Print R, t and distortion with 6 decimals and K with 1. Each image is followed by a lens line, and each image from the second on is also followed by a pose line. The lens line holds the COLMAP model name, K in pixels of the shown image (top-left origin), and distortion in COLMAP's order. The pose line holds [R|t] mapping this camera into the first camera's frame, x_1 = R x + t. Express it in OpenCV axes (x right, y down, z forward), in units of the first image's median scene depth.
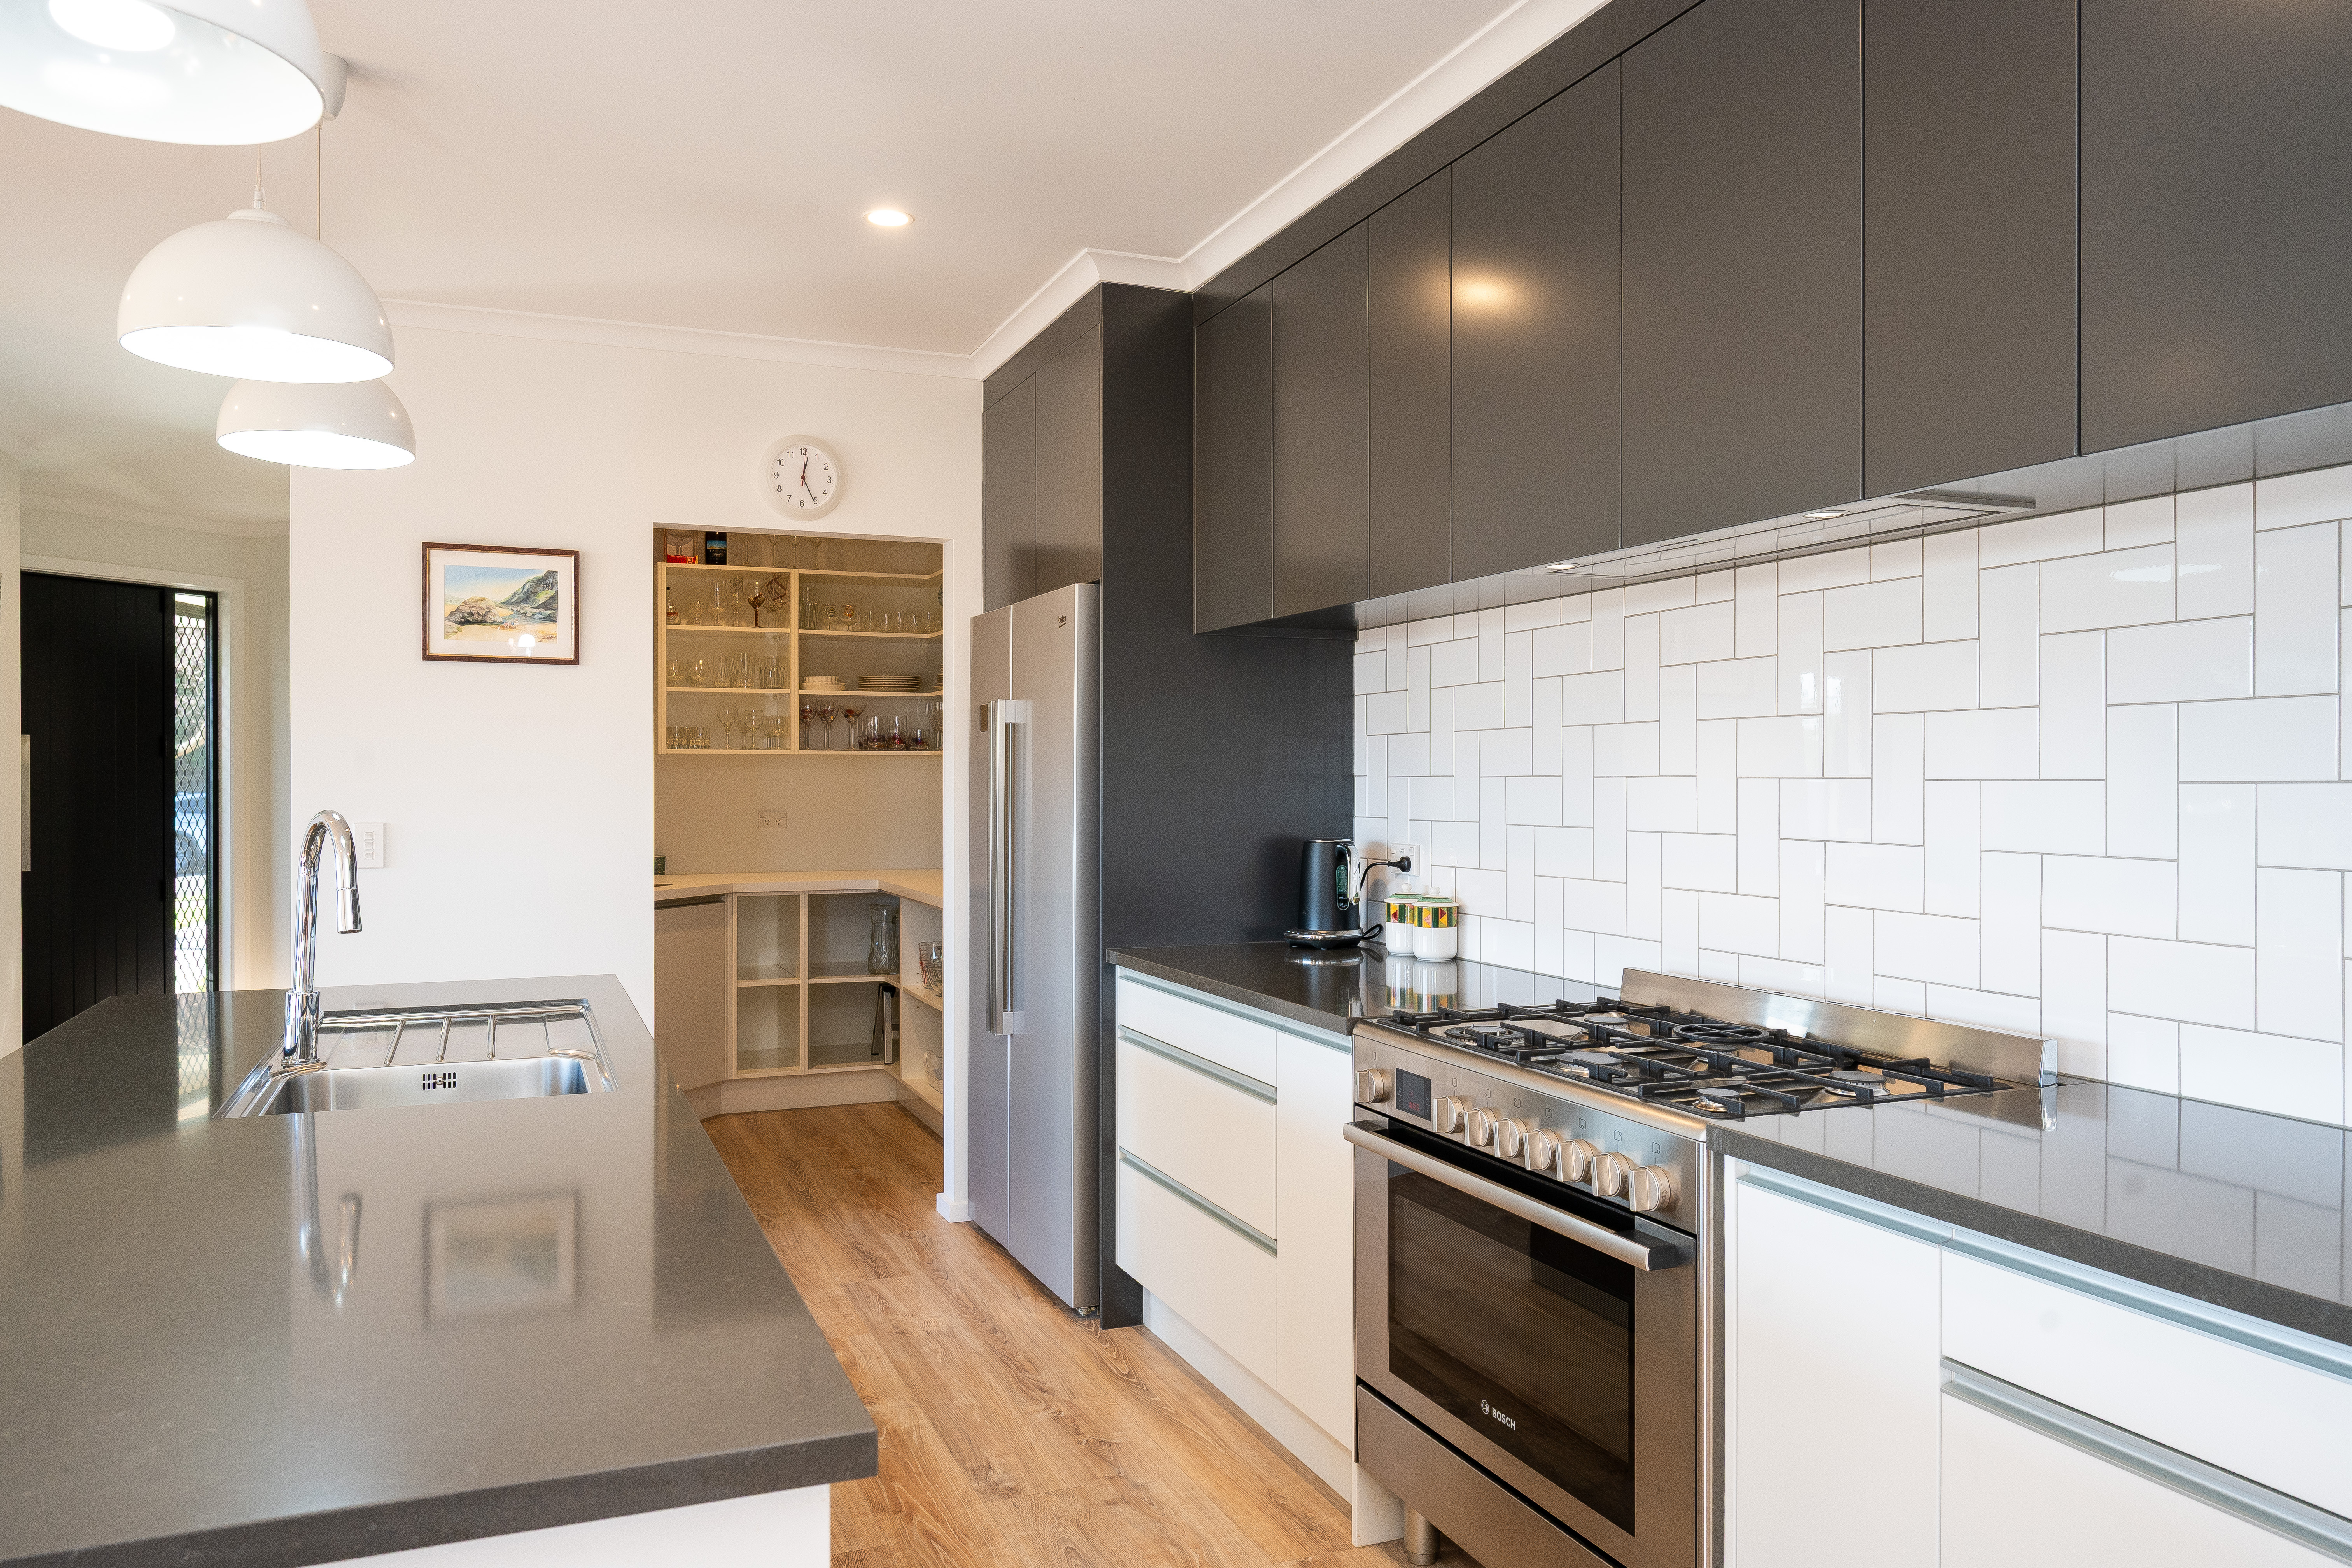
lens RADIAL K [[1676.5, 0, 1180.7], [0, 1676.5, 786.5], [0, 0, 1]] dist [-0.012828, -0.009167]
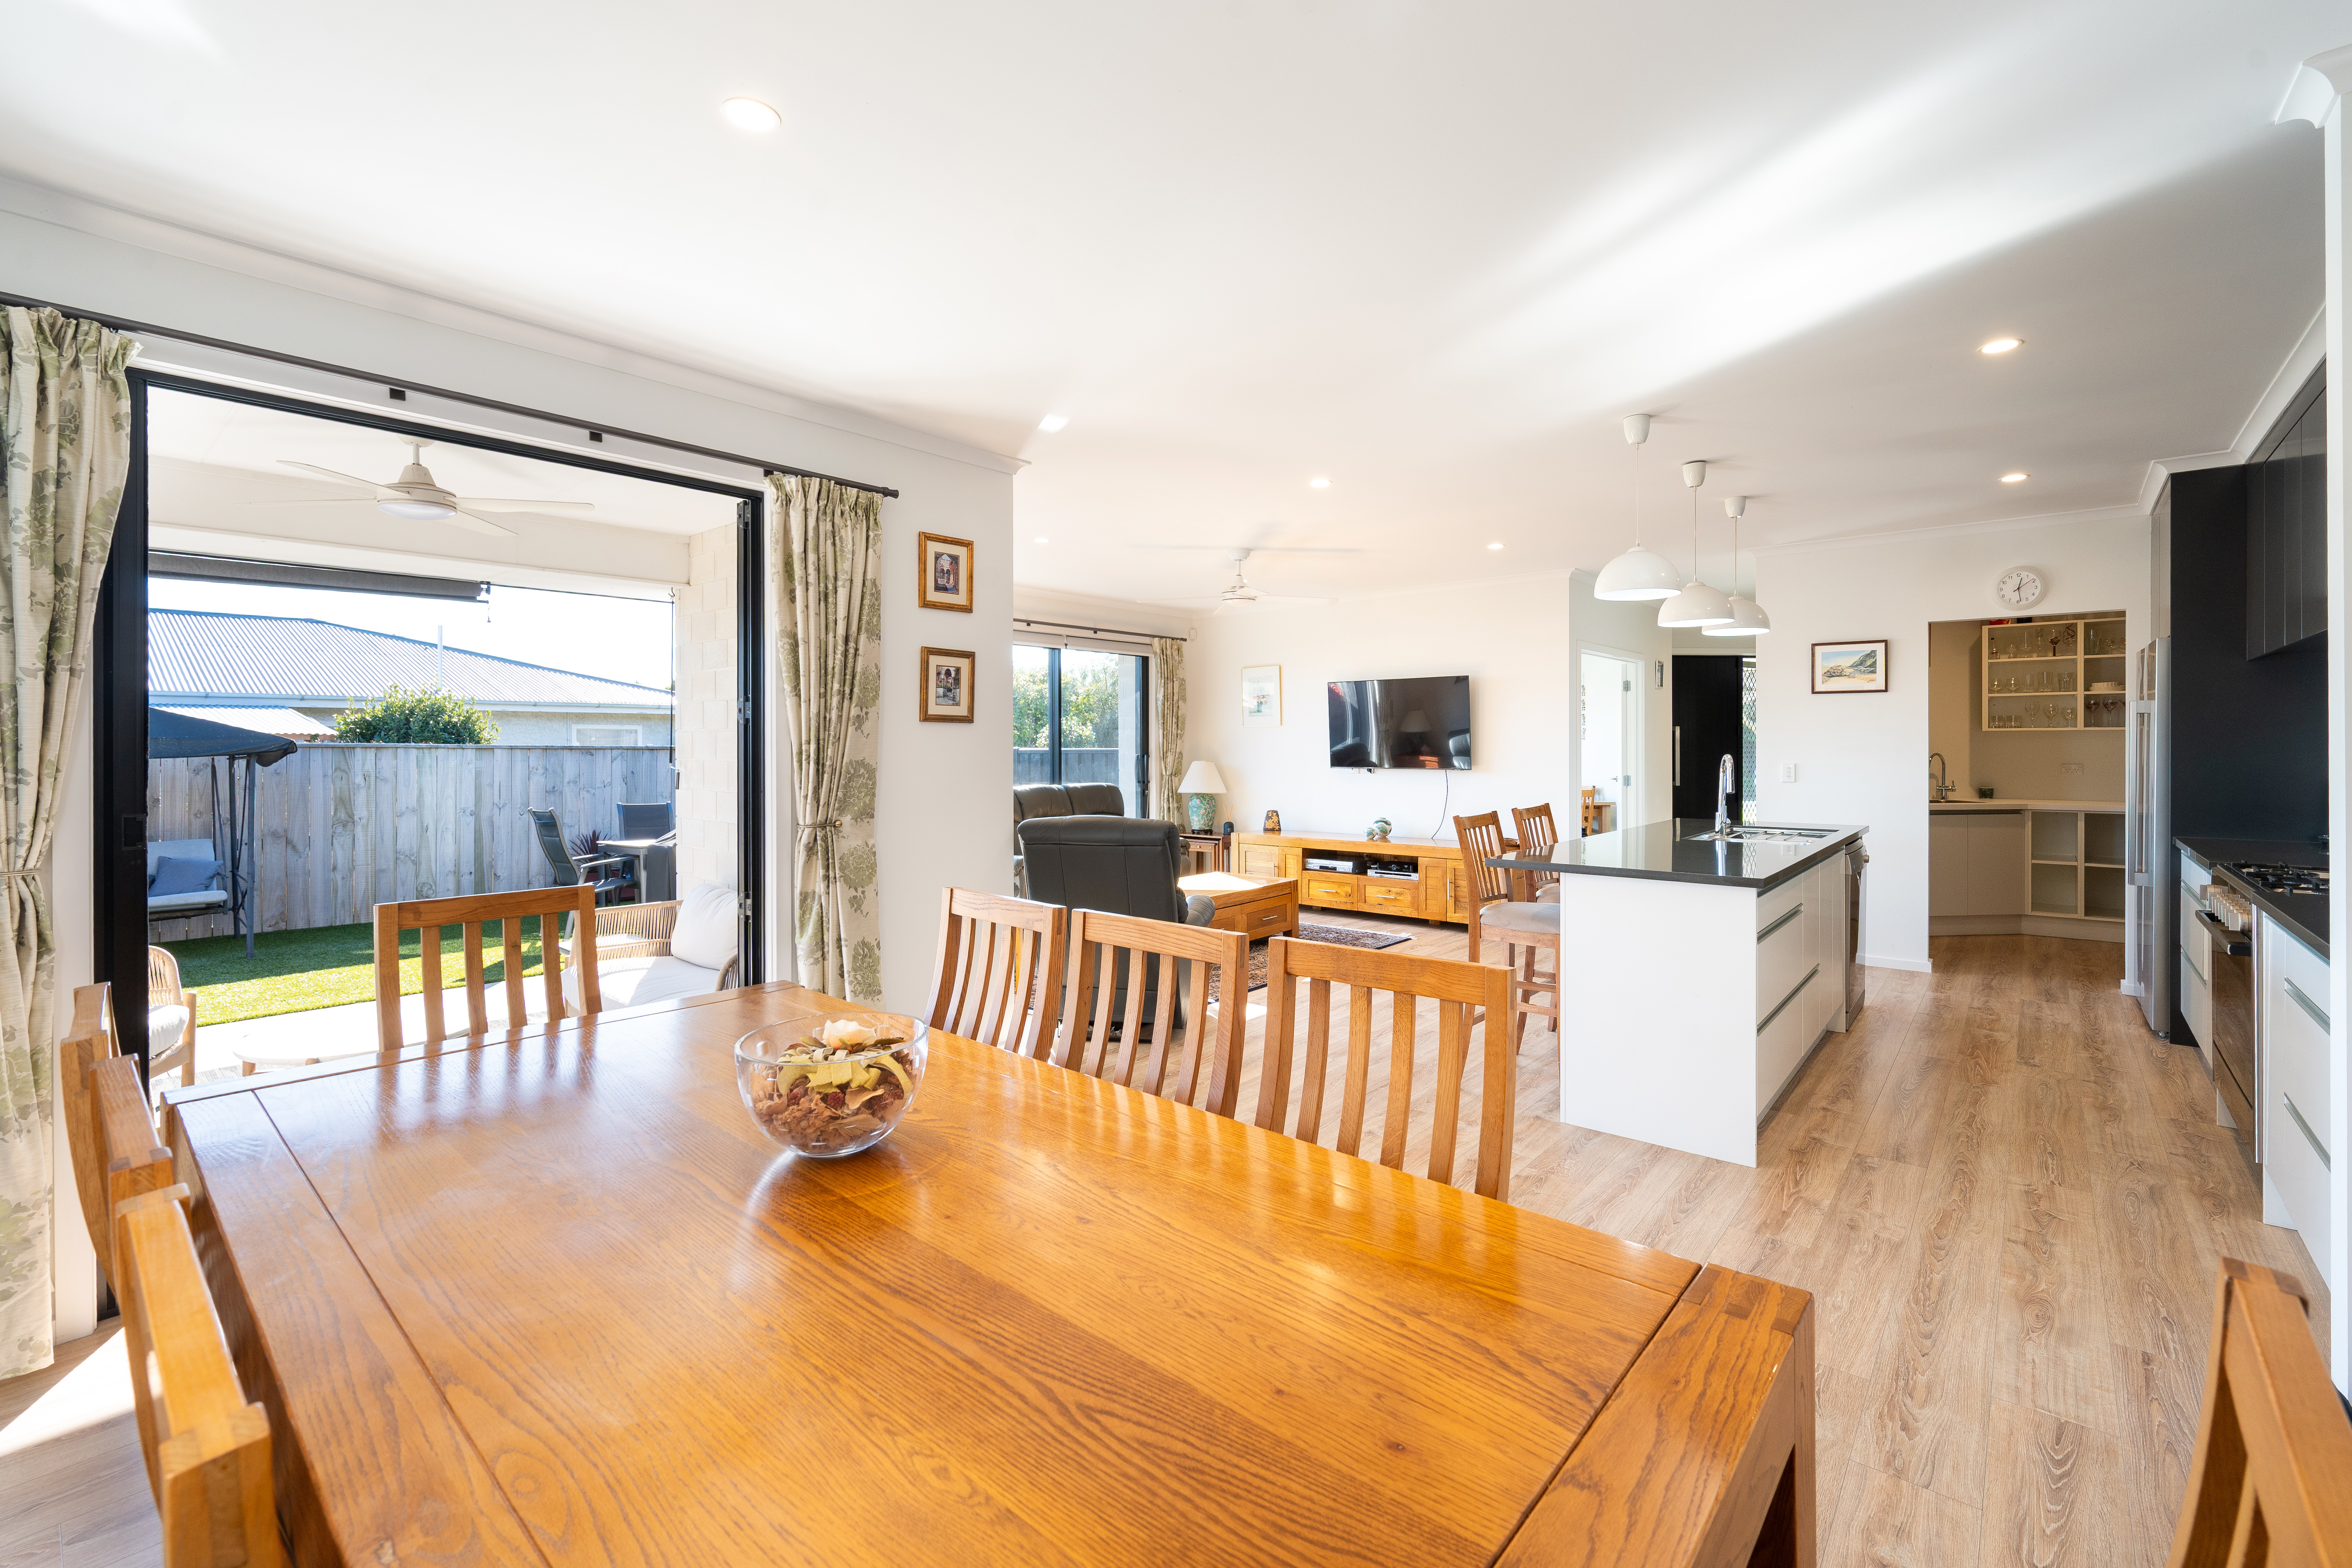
lens RADIAL K [[982.4, 0, 1188.4], [0, 982.4, 748.7], [0, 0, 1]] dist [-0.020544, -0.000269]
pose [[0.463218, -0.000943, -0.886244, 0.336956], [-0.001562, 0.999997, -0.001881, 0.004164], [0.886243, 0.002255, 0.463215, -0.384961]]
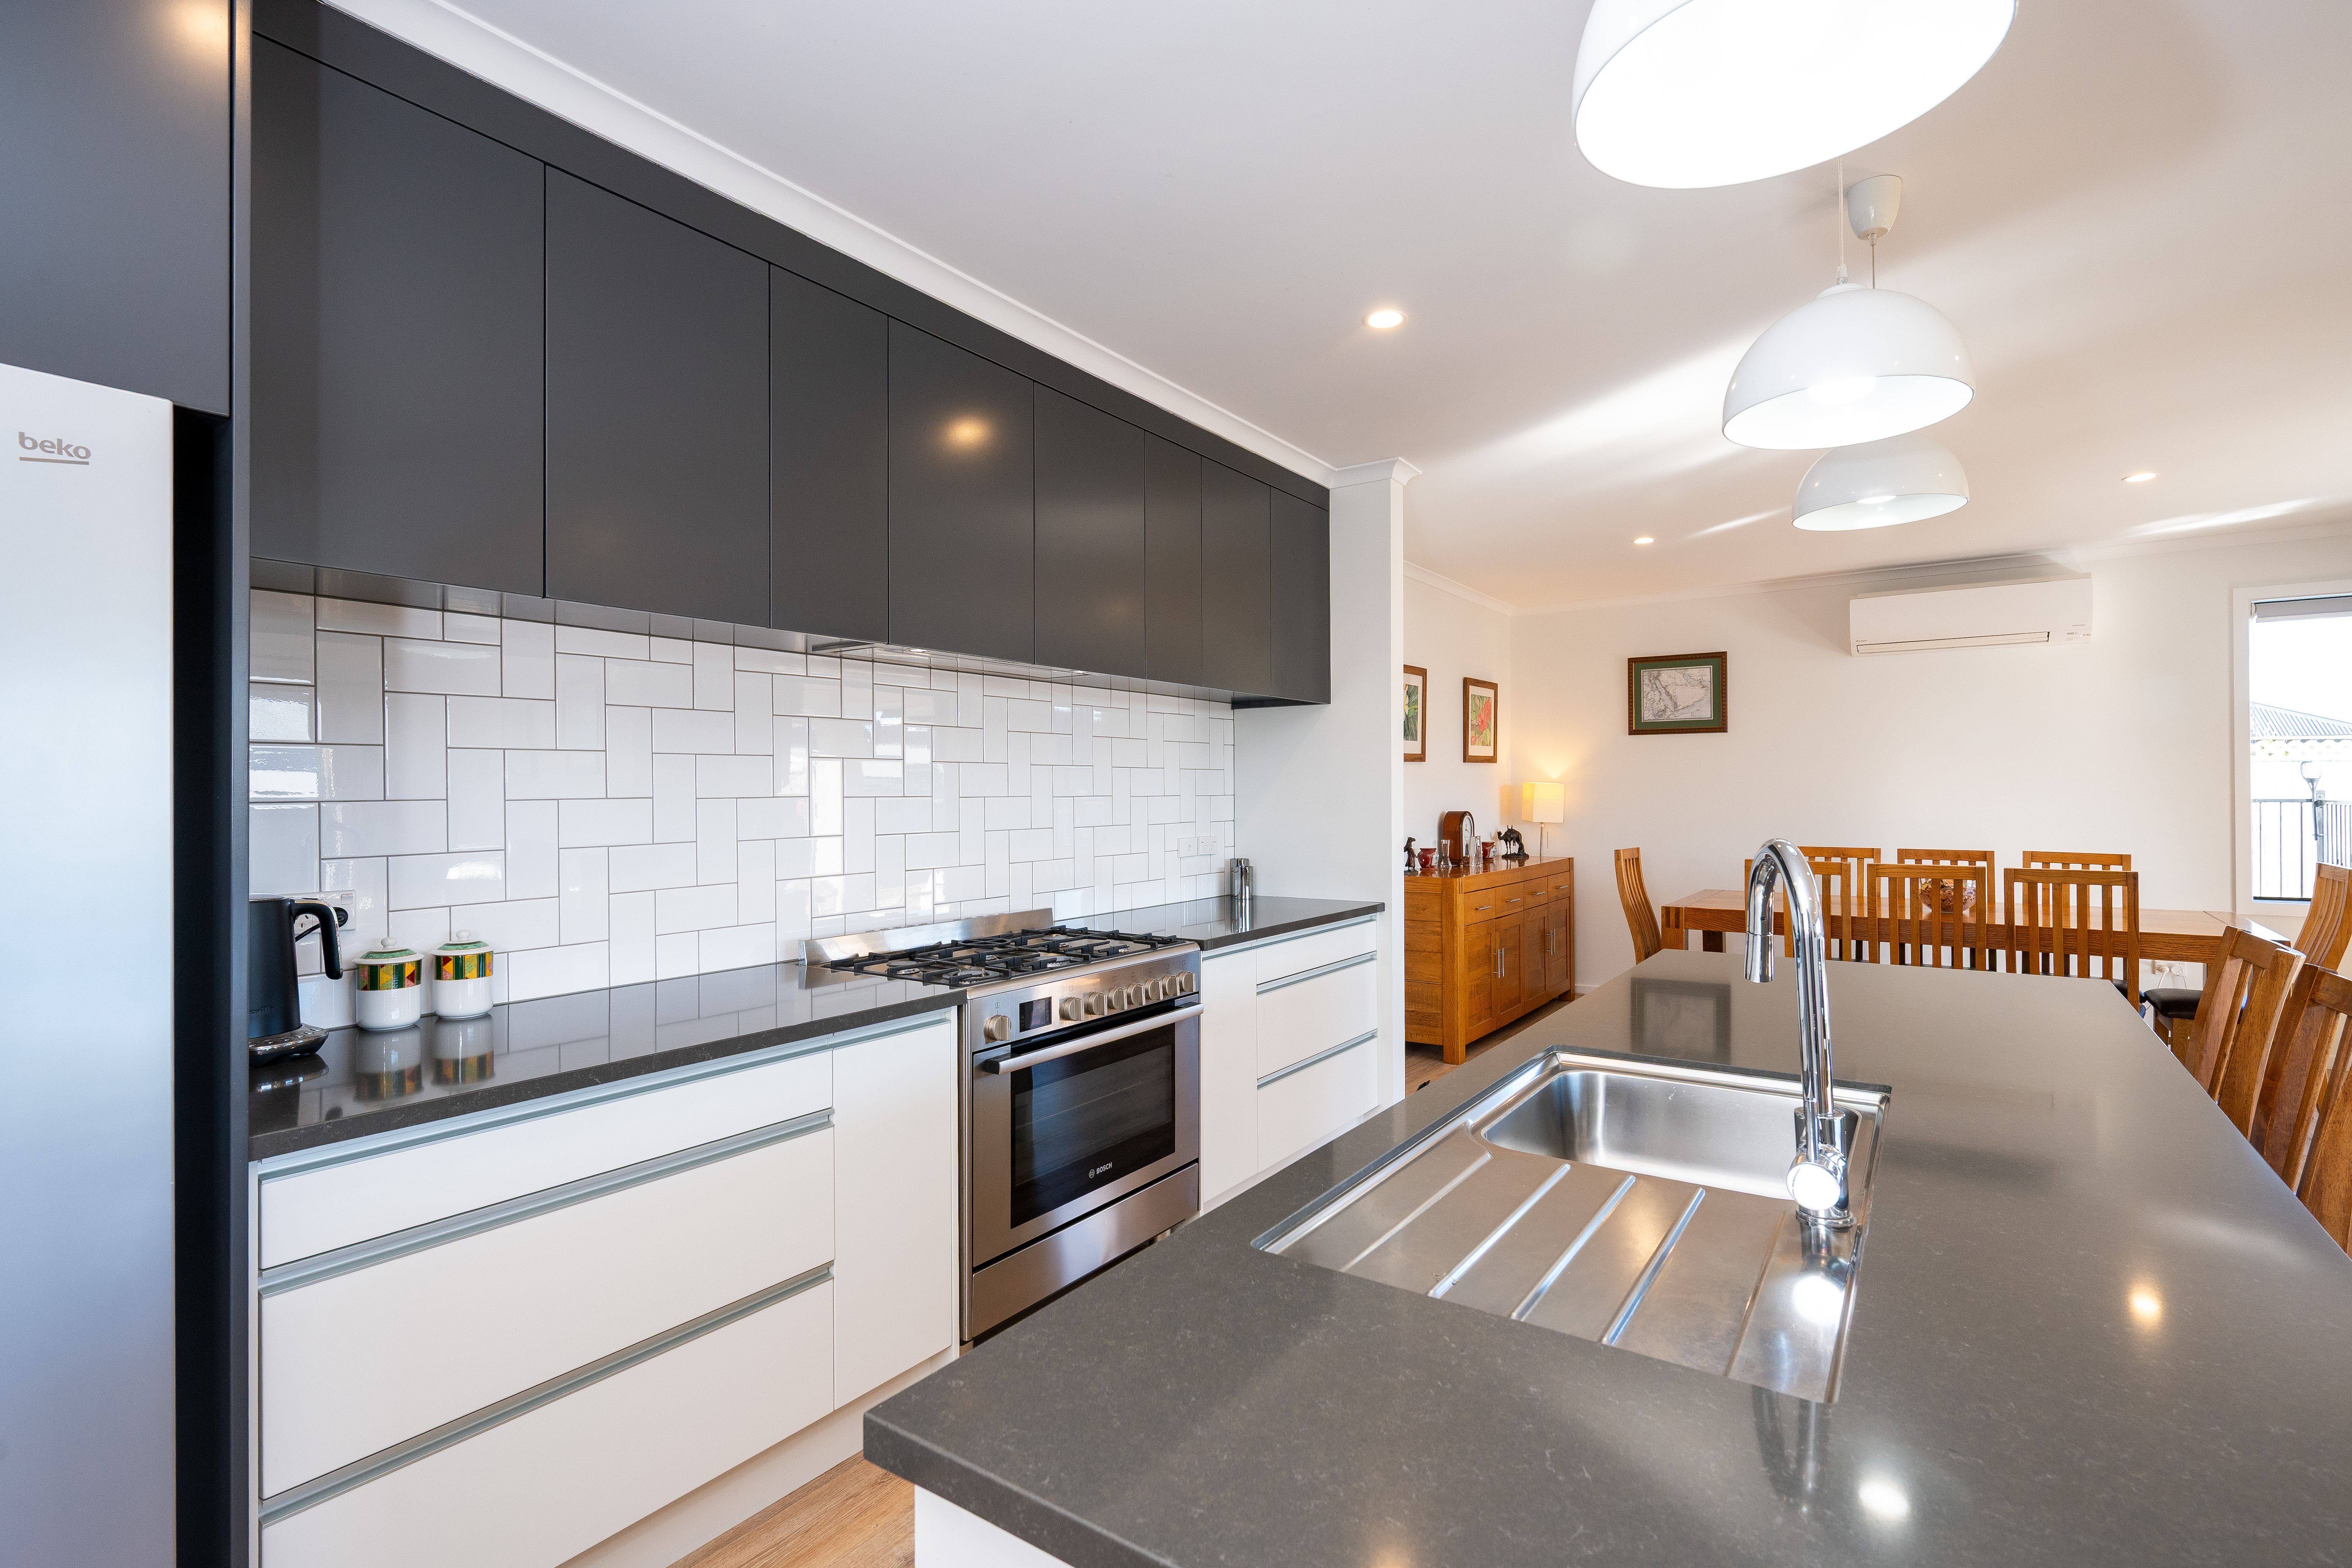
lens RADIAL K [[1075.5, 0, 1185.6], [0, 1075.5, 788.0], [0, 0, 1]] dist [-0.002083, -0.000144]
pose [[-0.534136, 0.001643, 0.845397, -0.387468], [0.013507, 0.999887, 0.006590, -0.008322], [-0.845291, 0.014939, -0.534098, 0.749654]]
